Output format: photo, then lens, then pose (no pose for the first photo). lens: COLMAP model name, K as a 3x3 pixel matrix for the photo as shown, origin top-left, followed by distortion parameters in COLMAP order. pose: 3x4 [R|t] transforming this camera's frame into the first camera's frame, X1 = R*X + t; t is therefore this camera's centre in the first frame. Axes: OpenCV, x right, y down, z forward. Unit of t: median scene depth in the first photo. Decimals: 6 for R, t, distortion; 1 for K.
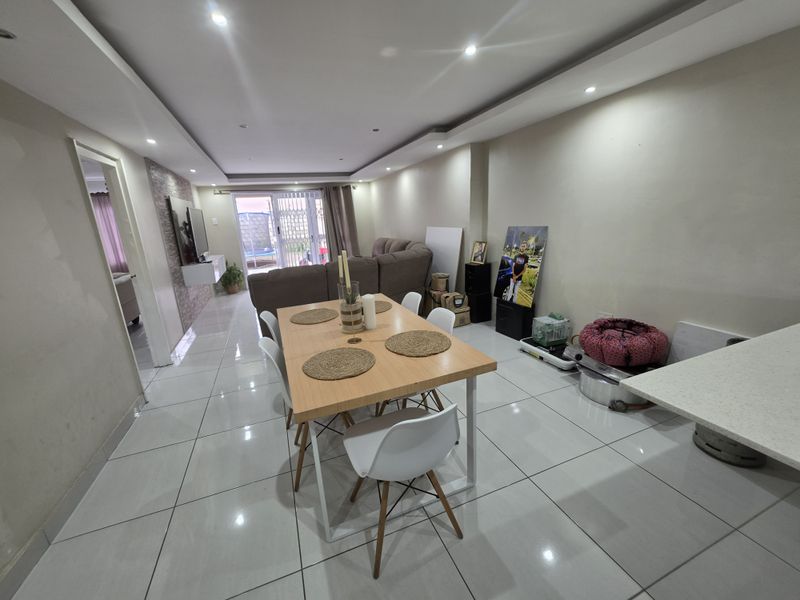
lens RADIAL K [[321.8, 0, 396.3], [0, 321.8, 300.3], [0, 0, 1]] dist [-0.001945, -0.000233]
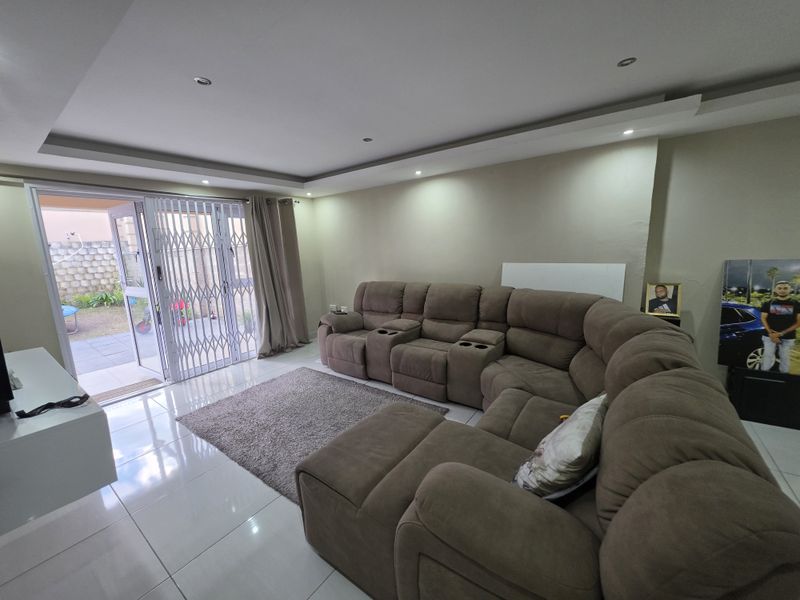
lens RADIAL K [[321.8, 0, 396.3], [0, 321.8, 300.3], [0, 0, 1]] dist [-0.001945, -0.000233]
pose [[0.844955, -0.065423, 0.530821, -0.616145], [0.128843, 0.988160, -0.083302, -0.179155], [-0.519086, 0.138779, 0.843380, 0.802031]]
